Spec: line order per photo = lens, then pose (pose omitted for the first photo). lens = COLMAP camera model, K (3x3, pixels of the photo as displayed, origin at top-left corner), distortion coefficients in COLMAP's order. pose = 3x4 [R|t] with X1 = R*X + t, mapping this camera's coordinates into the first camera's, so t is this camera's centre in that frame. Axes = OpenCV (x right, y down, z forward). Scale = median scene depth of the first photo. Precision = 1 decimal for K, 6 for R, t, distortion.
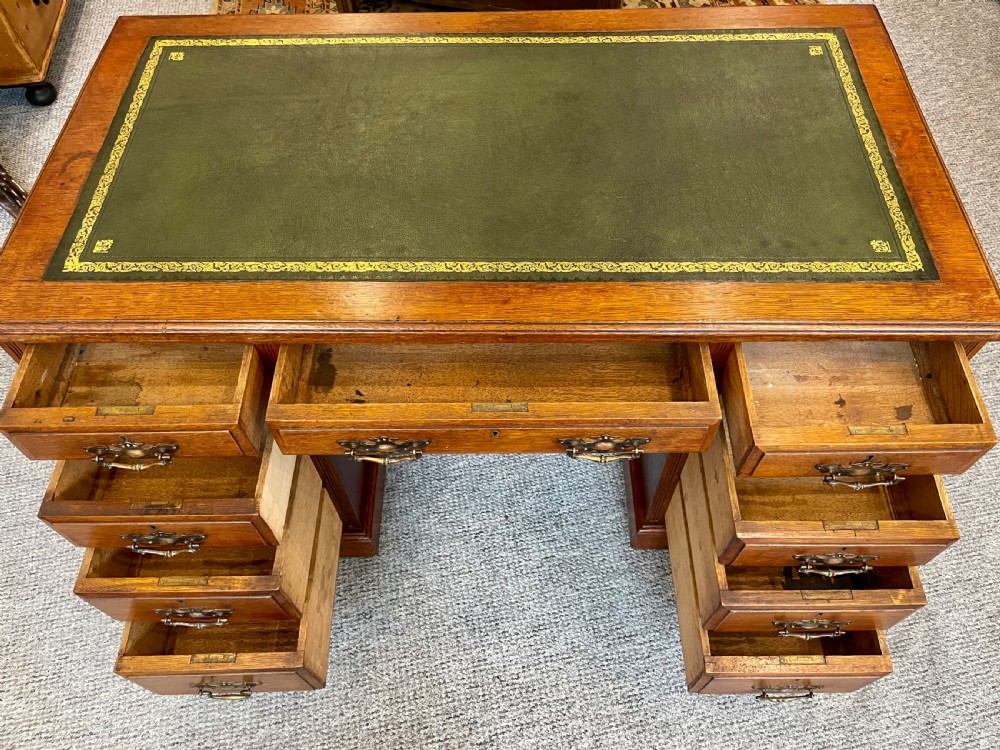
lens RADIAL K [[768.4, 0, 511.4], [0, 768.4, 367.0], [0, 0, 1]] dist [0.079580, -0.107817]
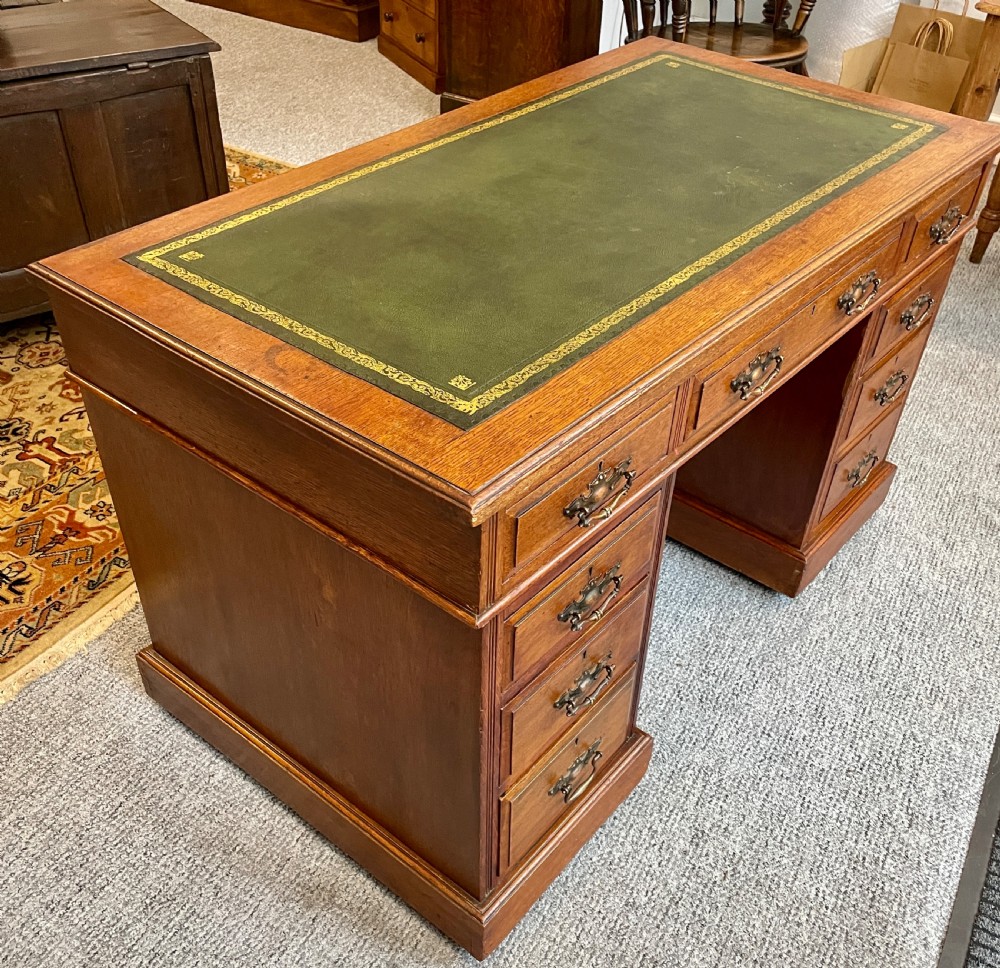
lens RADIAL K [[1023.6, 0, 490.8], [0, 1023.6, 538.4], [0, 0, 1]] dist [0.082238, -0.118965]
pose [[0.648464, -0.476343, 0.593794, -0.926132], [0.615782, 0.786834, -0.041276, 0.015241], [-0.447556, 0.392414, 0.803558, 0.210219]]
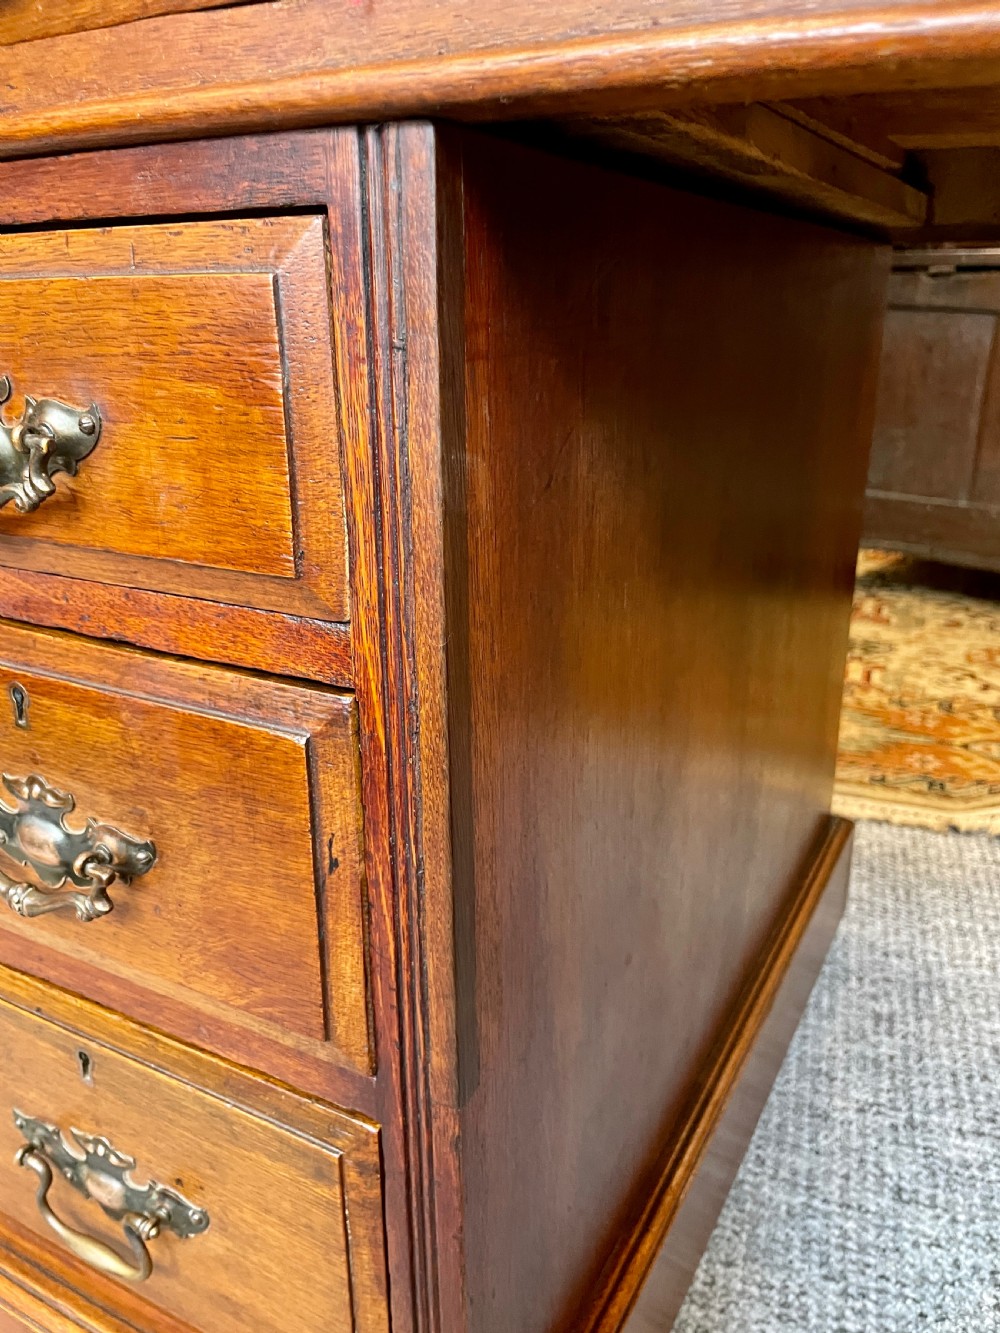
lens RADIAL K [[1032.4, 0, 493.6], [0, 1032.4, 662.8], [0, 0, 1]] dist [0.083784, -0.128269]
pose [[0.871238, 0.161758, -0.463442, -0.115798], [-0.406304, 0.767423, -0.495963, 0.196196], [0.275430, 0.620400, 0.734331, 0.776536]]
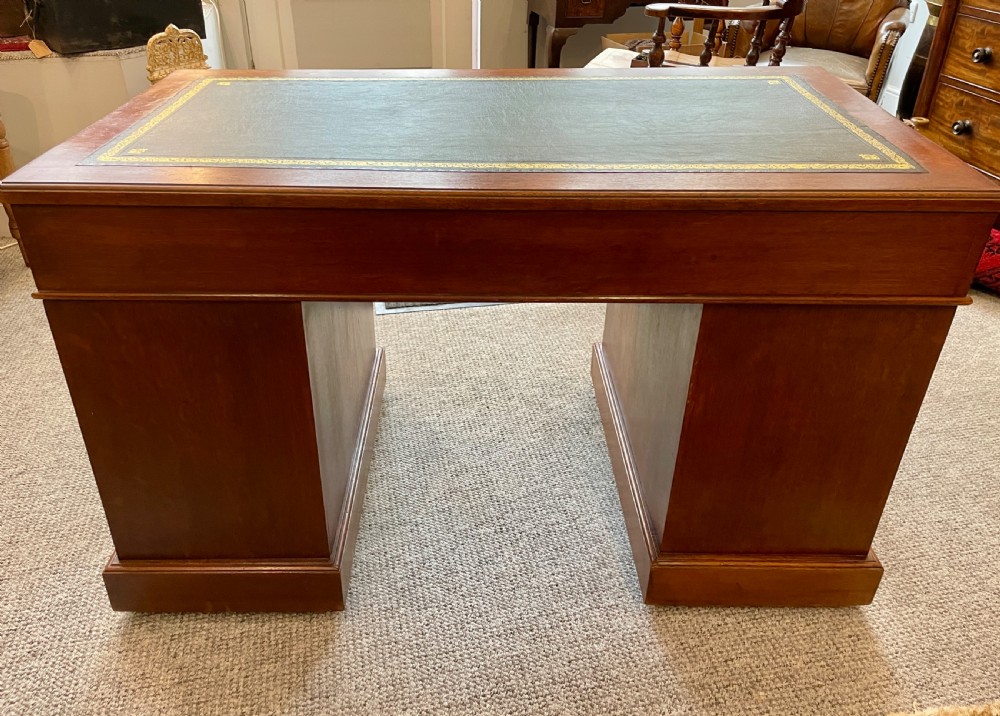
lens RADIAL K [[787.2, 0, 478.2], [0, 787.2, 324.4], [0, 0, 1]] dist [0.077798, -0.099000]
pose [[-0.999979, -0.003050, 0.005702, 0.002373], [0.005496, 0.063784, 0.997949, -1.261763], [-0.003408, 0.997959, -0.063766, 1.228027]]
